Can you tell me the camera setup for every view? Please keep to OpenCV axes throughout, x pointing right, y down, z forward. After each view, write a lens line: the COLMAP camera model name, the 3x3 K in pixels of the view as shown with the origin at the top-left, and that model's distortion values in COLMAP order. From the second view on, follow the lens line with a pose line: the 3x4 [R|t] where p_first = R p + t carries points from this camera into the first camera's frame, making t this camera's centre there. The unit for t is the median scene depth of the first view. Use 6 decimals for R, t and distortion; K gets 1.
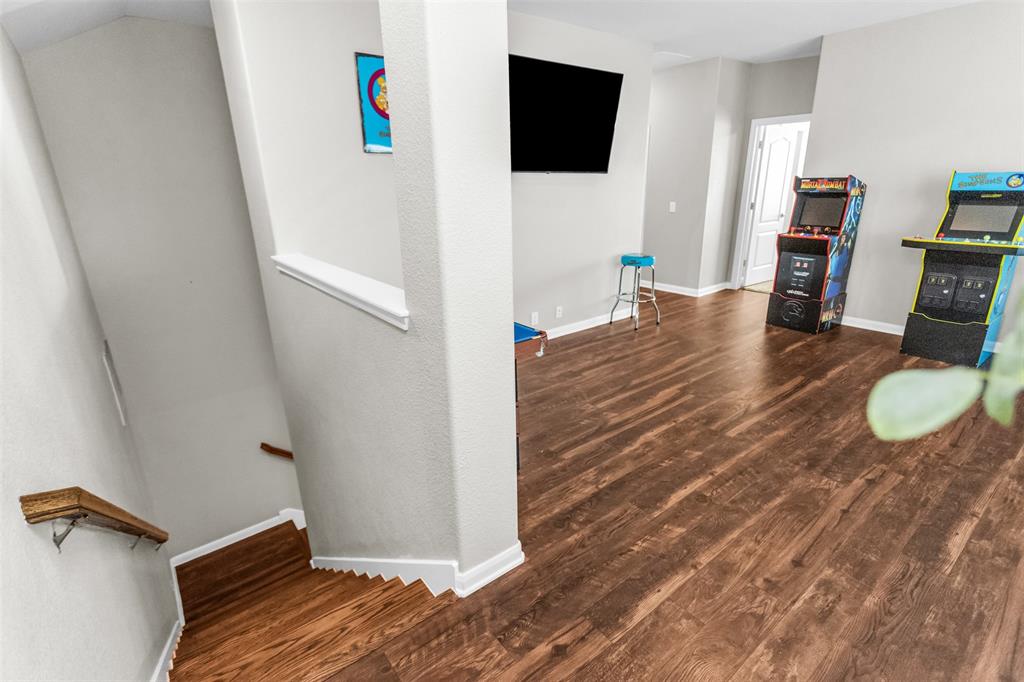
lens RADIAL K [[494.5, 0, 509.9], [0, 494.5, 339.9], [0, 0, 1]] dist [-0.000235, 0.003210]
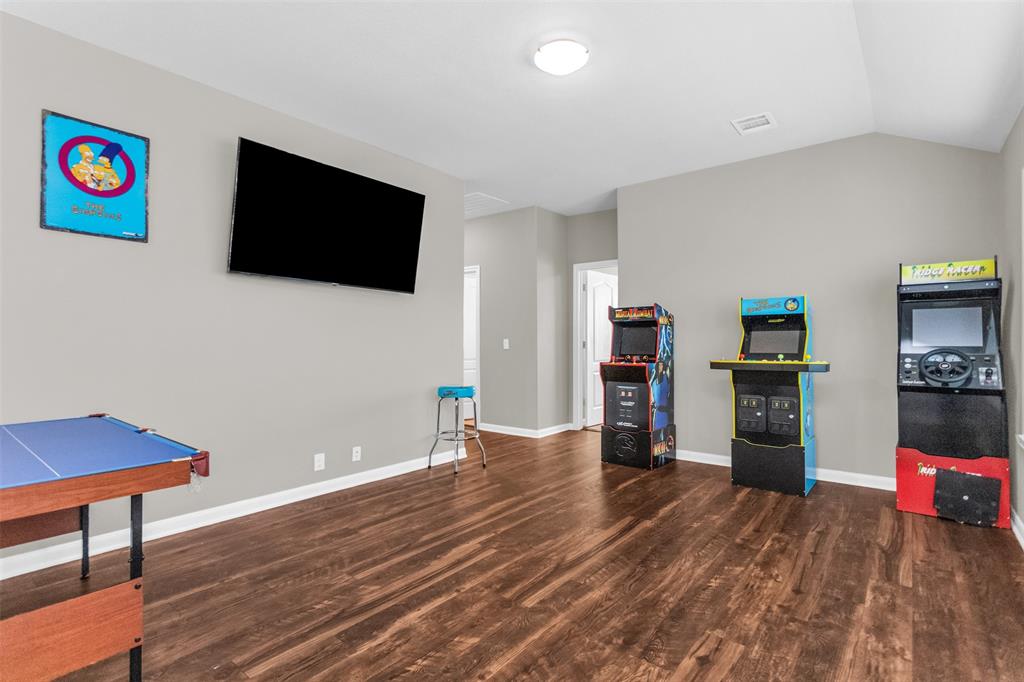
lens RADIAL K [[494.5, 0, 509.7], [0, 494.5, 337.8], [0, 0, 1]] dist [-0.000235, 0.003210]
pose [[0.974136, 0.022709, 0.224820, 0.225069], [0.051923, 0.945818, -0.320518, 0.051281], [-0.219917, 0.323901, 0.920176, 0.210454]]
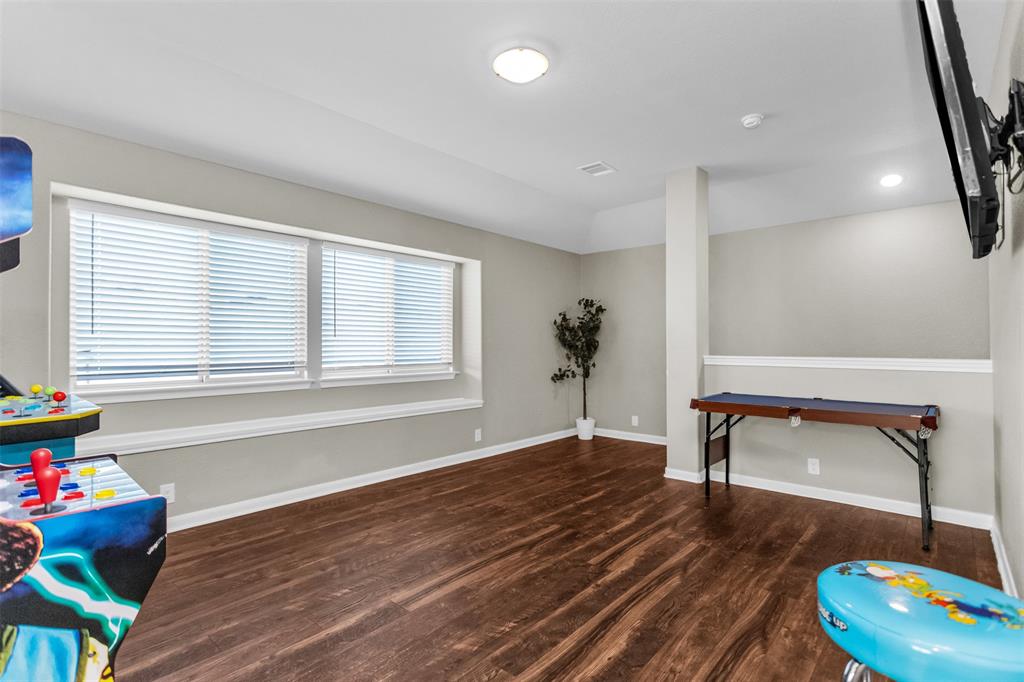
lens RADIAL K [[494.5, 0, 513.0], [0, 494.5, 342.1], [0, 0, 1]] dist [-0.000235, 0.003210]
pose [[-0.981981, 0.023727, -0.187486, 0.644408], [-0.035885, 0.950626, 0.308258, -0.452019], [0.185543, 0.309431, -0.932645, 1.643618]]
